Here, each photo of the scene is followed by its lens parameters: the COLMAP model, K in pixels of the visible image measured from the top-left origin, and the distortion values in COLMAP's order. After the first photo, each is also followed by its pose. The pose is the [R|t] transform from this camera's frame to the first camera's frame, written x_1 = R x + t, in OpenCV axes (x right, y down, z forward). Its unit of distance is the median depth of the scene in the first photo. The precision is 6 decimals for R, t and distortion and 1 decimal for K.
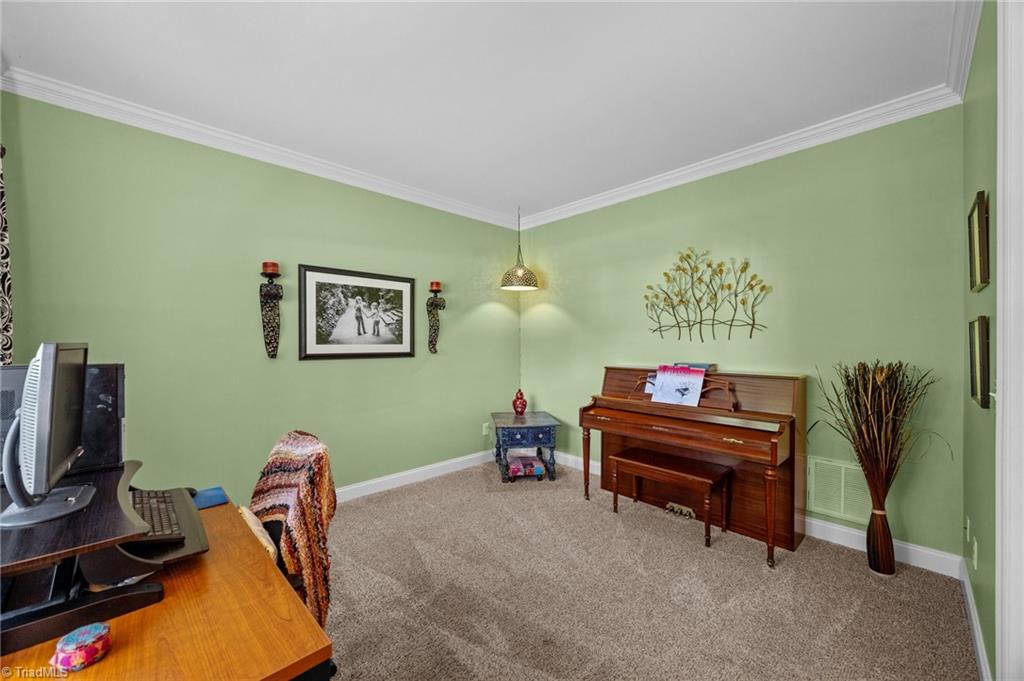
lens RADIAL K [[391.0, 0, 510.9], [0, 391.0, 341.2], [0, 0, 1]] dist [0.000965, -0.000554]
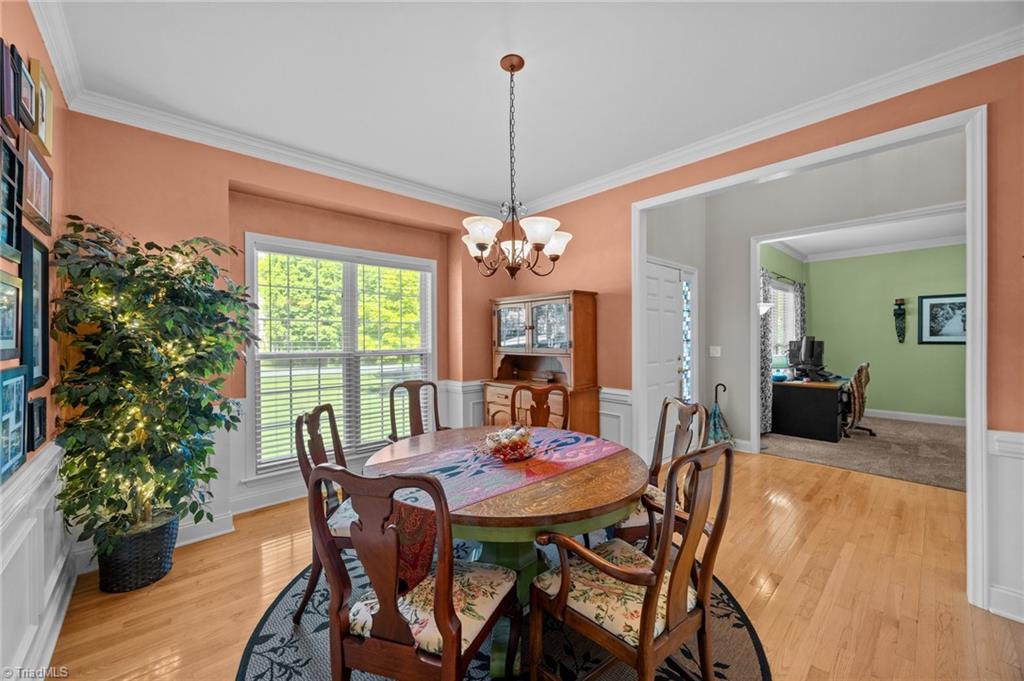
lens RADIAL K [[391.0, 0, 511.2], [0, 391.0, 337.9], [0, 0, 1]] dist [0.000965, -0.000554]
pose [[-0.036471, -0.000955, -0.999334, 1.504372], [0.008813, 0.999960, -0.001278, 0.000182], [0.999296, -0.008854, -0.036461, -0.990207]]
